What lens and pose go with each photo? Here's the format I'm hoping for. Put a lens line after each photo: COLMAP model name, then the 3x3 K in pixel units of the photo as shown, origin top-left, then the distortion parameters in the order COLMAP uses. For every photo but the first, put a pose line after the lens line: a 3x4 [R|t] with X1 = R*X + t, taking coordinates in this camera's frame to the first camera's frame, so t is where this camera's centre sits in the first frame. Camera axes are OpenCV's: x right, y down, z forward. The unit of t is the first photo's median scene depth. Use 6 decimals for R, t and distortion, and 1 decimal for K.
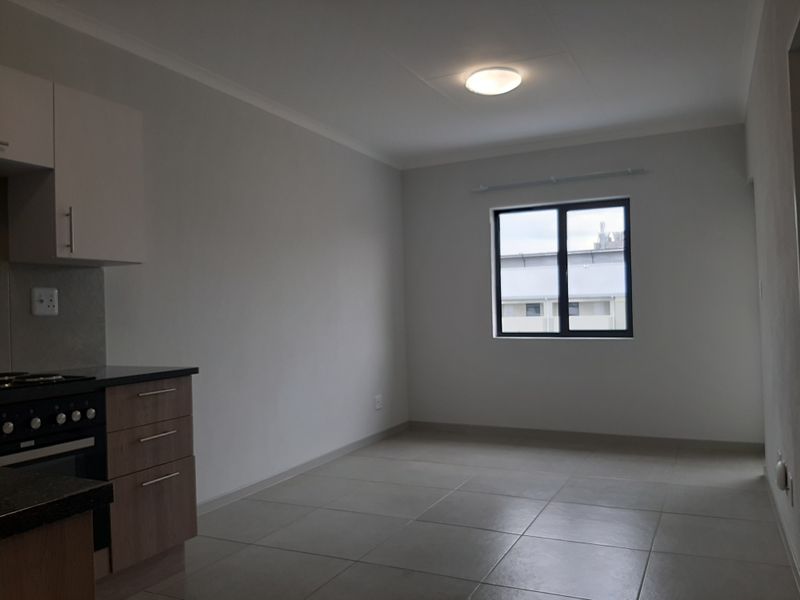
lens RADIAL K [[635.8, 0, 400.0], [0, 635.8, 300.0], [0, 0, 1]] dist [-0.028429, -0.009790]
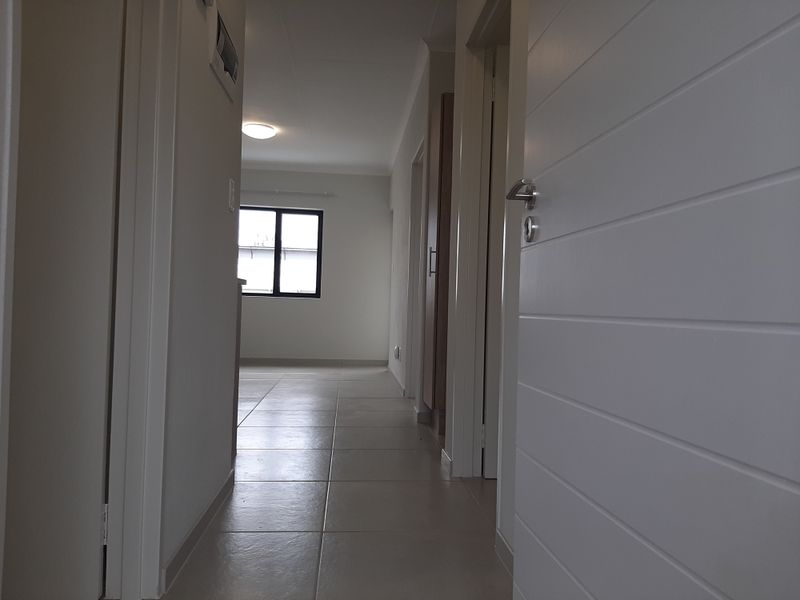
lens RADIAL K [[635.8, 0, 400.0], [0, 635.8, 300.0], [0, 0, 1]] dist [-0.028429, -0.009790]
pose [[0.856463, 0.066541, 0.511902, -0.359845], [-0.069125, 0.997510, -0.014012, 0.094213], [-0.511560, -0.023385, 0.858929, -0.621247]]
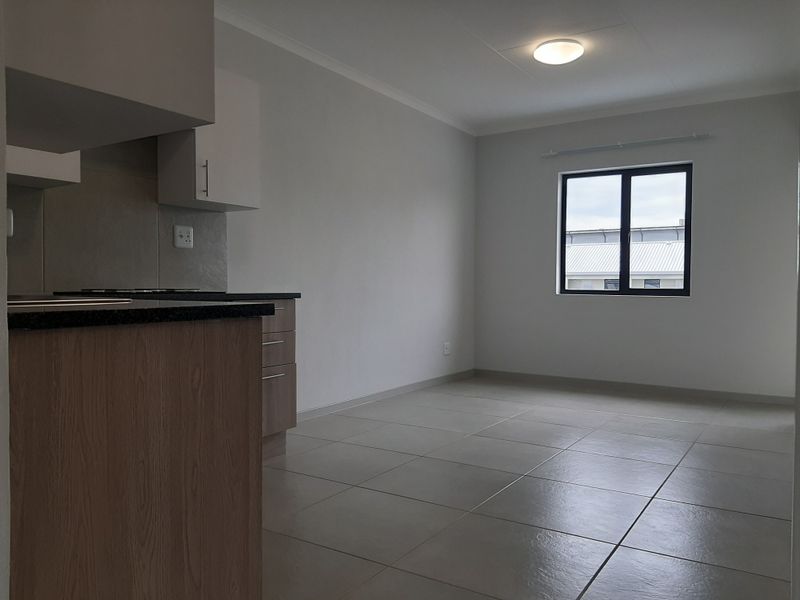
lens RADIAL K [[631.5, 0, 395.0], [0, 631.5, 320.6], [0, 0, 1]] dist [-0.001962, -0.005289]
pose [[0.991356, 0.037522, -0.125717, 0.018253], [-0.027781, 0.996538, 0.078358, 0.040346], [0.128222, -0.074189, 0.988967, -0.149534]]
